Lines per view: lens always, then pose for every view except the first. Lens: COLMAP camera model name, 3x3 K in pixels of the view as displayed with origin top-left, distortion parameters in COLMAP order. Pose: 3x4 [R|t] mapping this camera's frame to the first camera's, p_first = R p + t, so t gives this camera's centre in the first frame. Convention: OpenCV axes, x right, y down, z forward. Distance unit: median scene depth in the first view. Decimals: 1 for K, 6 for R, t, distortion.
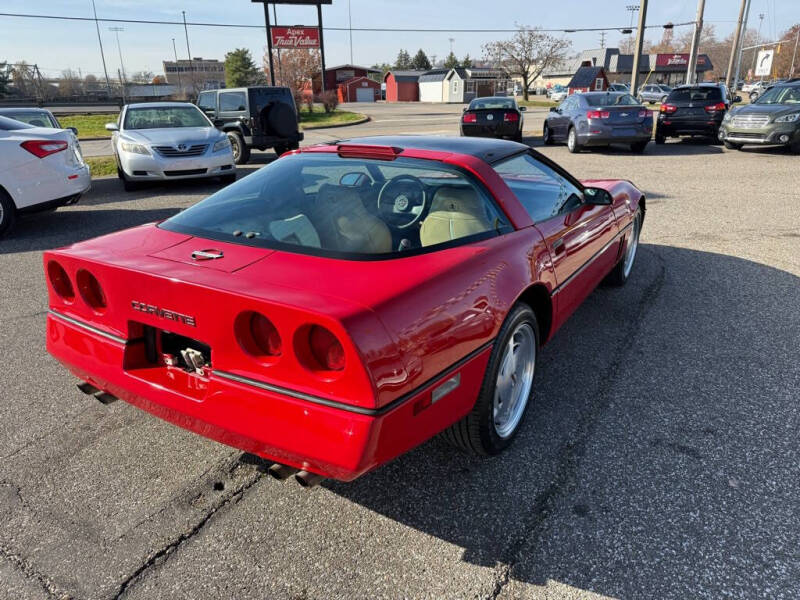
lens RADIAL K [[565.9, 0, 381.5], [0, 565.9, 333.0], [0, 0, 1]] dist [0.033259, -0.040469]
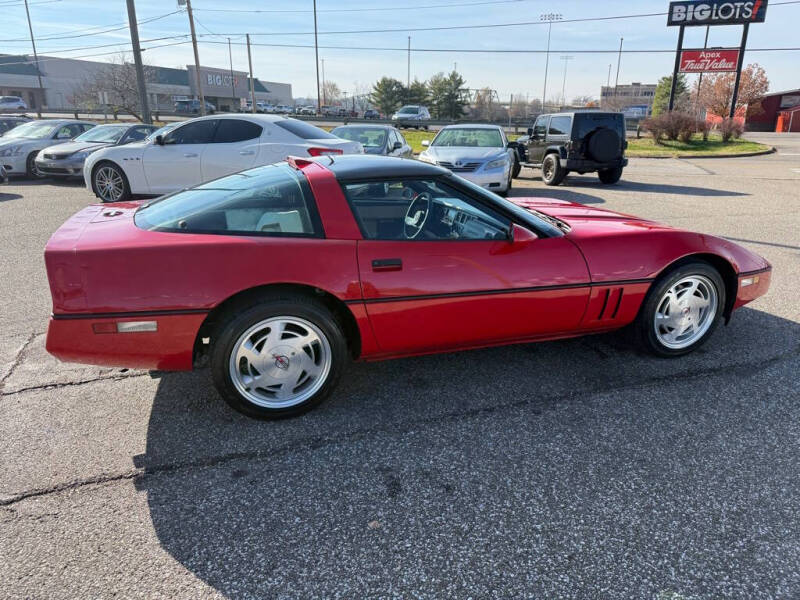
lens RADIAL K [[565.9, 0, 380.0], [0, 565.9, 316.7], [0, 0, 1]] dist [0.033259, -0.040469]
pose [[0.754143, 0.238697, -0.611794, 0.191991], [-0.275313, 0.960701, 0.035455, -0.018272], [0.596214, 0.141697, 0.790222, 0.034674]]
